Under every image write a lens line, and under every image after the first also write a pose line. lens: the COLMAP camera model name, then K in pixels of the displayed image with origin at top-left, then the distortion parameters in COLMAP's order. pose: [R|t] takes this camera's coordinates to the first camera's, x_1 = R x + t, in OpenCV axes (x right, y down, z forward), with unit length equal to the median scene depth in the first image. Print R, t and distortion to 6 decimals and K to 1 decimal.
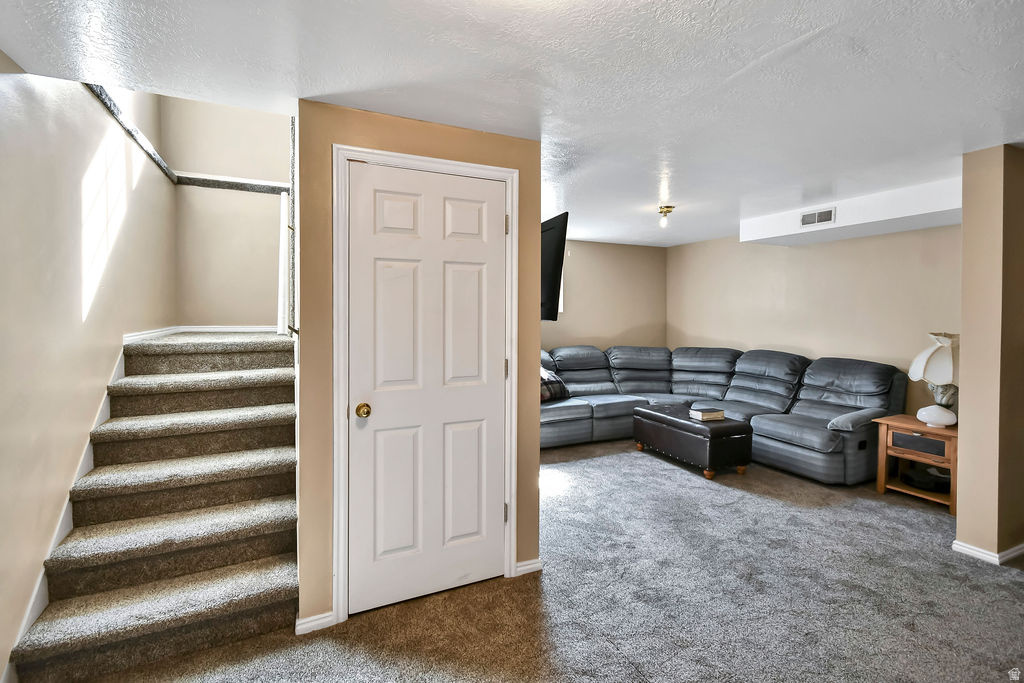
lens RADIAL K [[456.5, 0, 506.7], [0, 456.5, 315.8], [0, 0, 1]] dist [-0.000387, -0.001684]
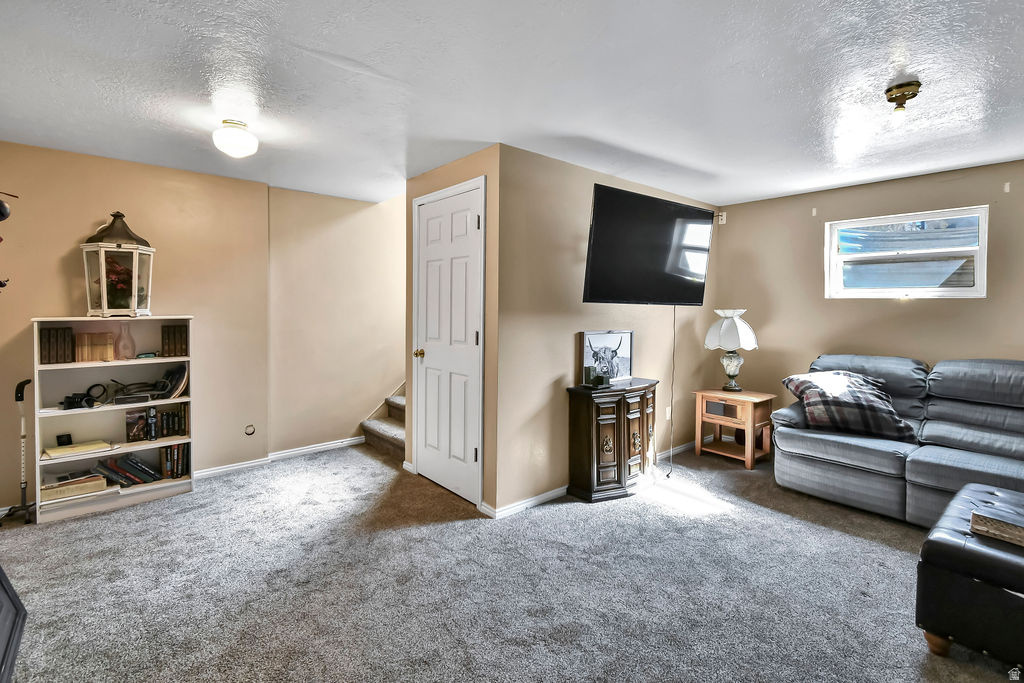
lens RADIAL K [[473.0, 0, 514.1], [0, 473.0, 303.0], [0, 0, 1]] dist [0.001055, 0.000119]
pose [[0.284183, -0.001048, -0.958769, 0.779581], [-0.015187, 0.999869, -0.005594, 0.015389], [0.958650, 0.016151, 0.284130, 0.449680]]
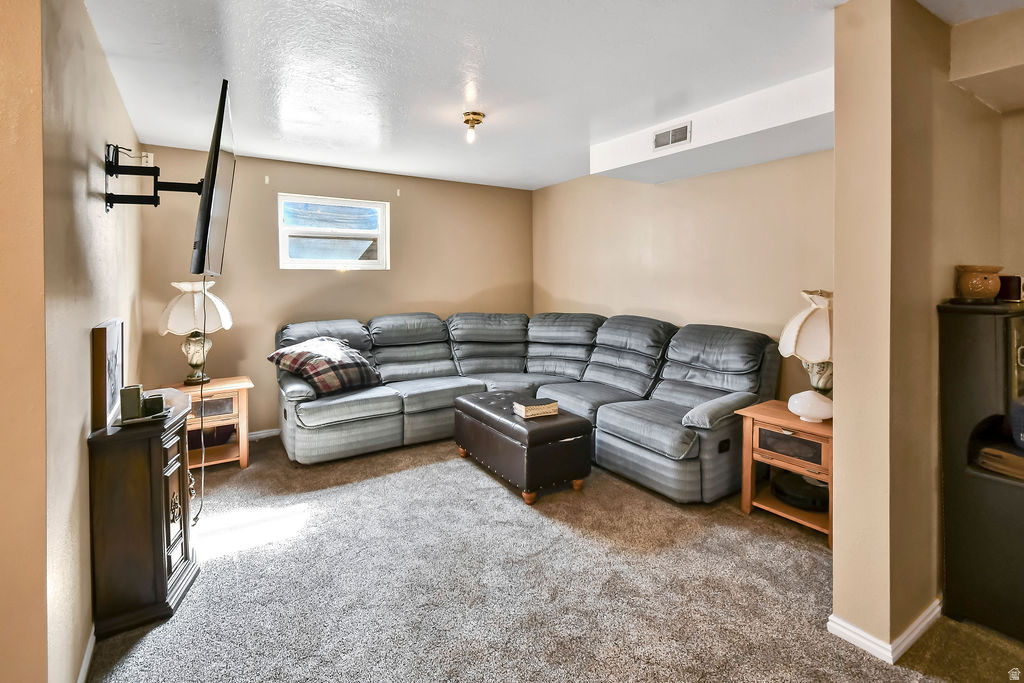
lens RADIAL K [[479.4, 0, 512.9], [0, 479.4, 275.5], [0, 0, 1]] dist [0.000639, 0.000745]
pose [[0.985715, -0.002674, 0.168403, 0.292074], [0.004256, 0.999950, -0.009037, 0.015953], [-0.168371, 0.009624, 0.985677, 0.274728]]
